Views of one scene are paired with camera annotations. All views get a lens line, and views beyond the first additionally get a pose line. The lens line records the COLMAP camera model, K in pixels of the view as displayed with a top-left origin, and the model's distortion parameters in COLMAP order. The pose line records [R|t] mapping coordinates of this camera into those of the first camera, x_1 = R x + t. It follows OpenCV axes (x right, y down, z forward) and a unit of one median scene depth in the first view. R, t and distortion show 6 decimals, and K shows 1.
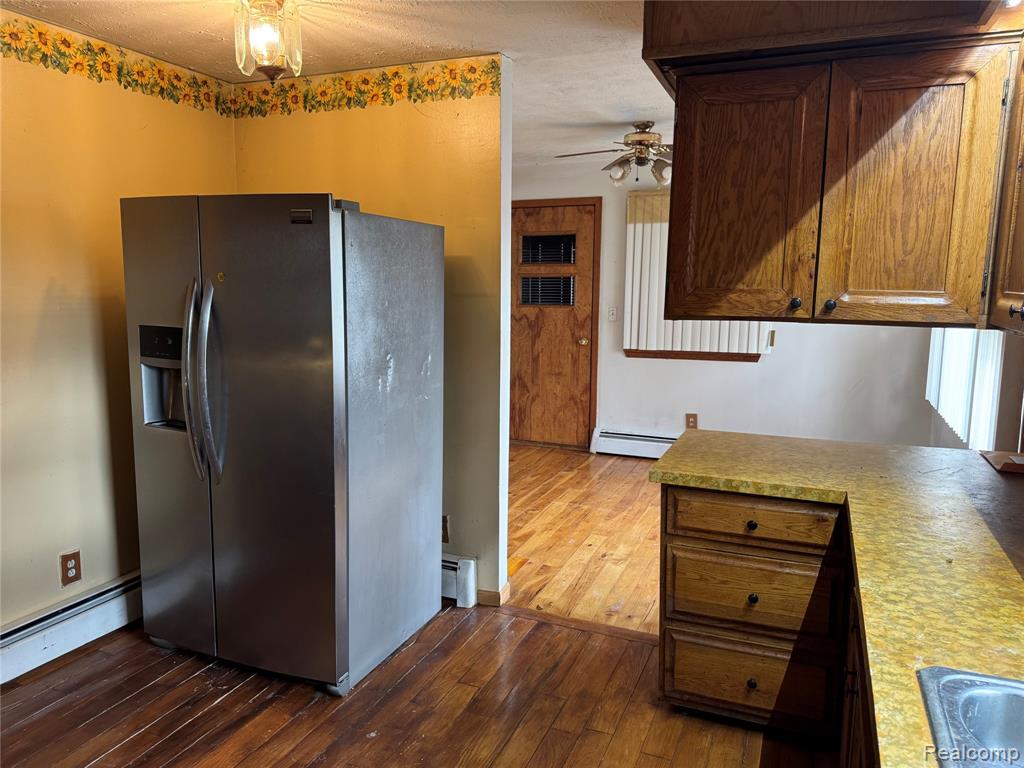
lens RADIAL K [[715.1, 0, 512.0], [0, 715.1, 384.0], [0, 0, 1]] dist [0.003306, -0.004182]
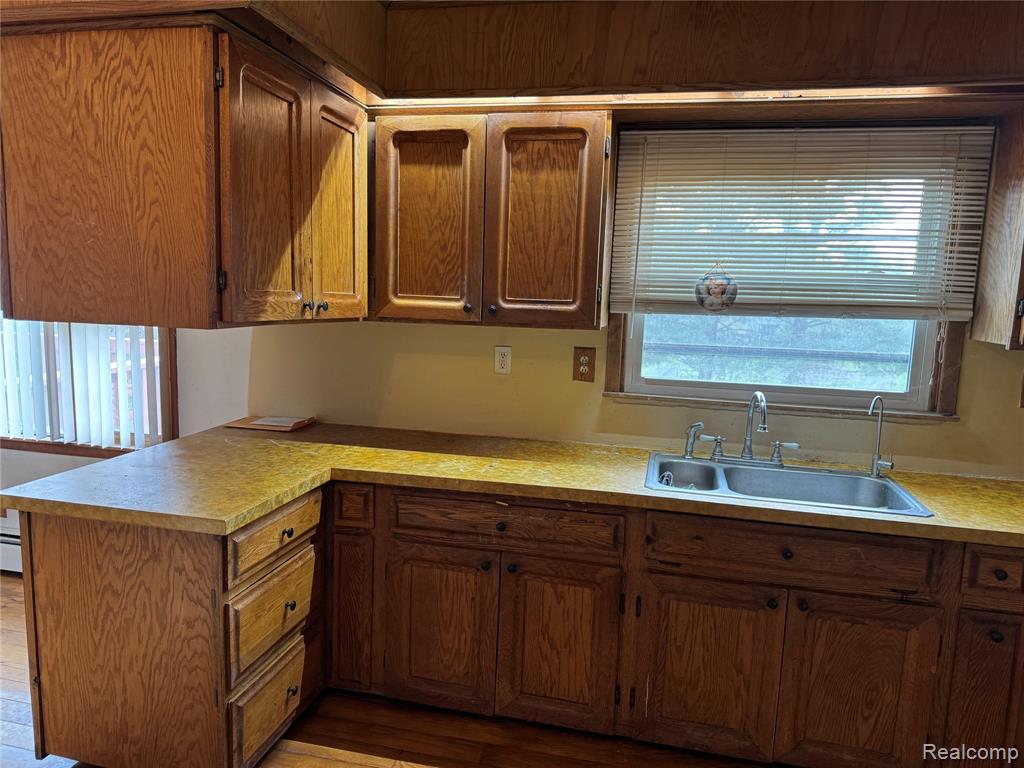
lens RADIAL K [[715.1, 0, 512.0], [0, 715.1, 384.0], [0, 0, 1]] dist [0.003306, -0.004182]
pose [[-0.173184, -0.139224, 0.975000, -0.639310], [0.108933, 0.981177, 0.159455, -0.124683], [-0.978847, 0.133825, -0.154758, 0.824758]]
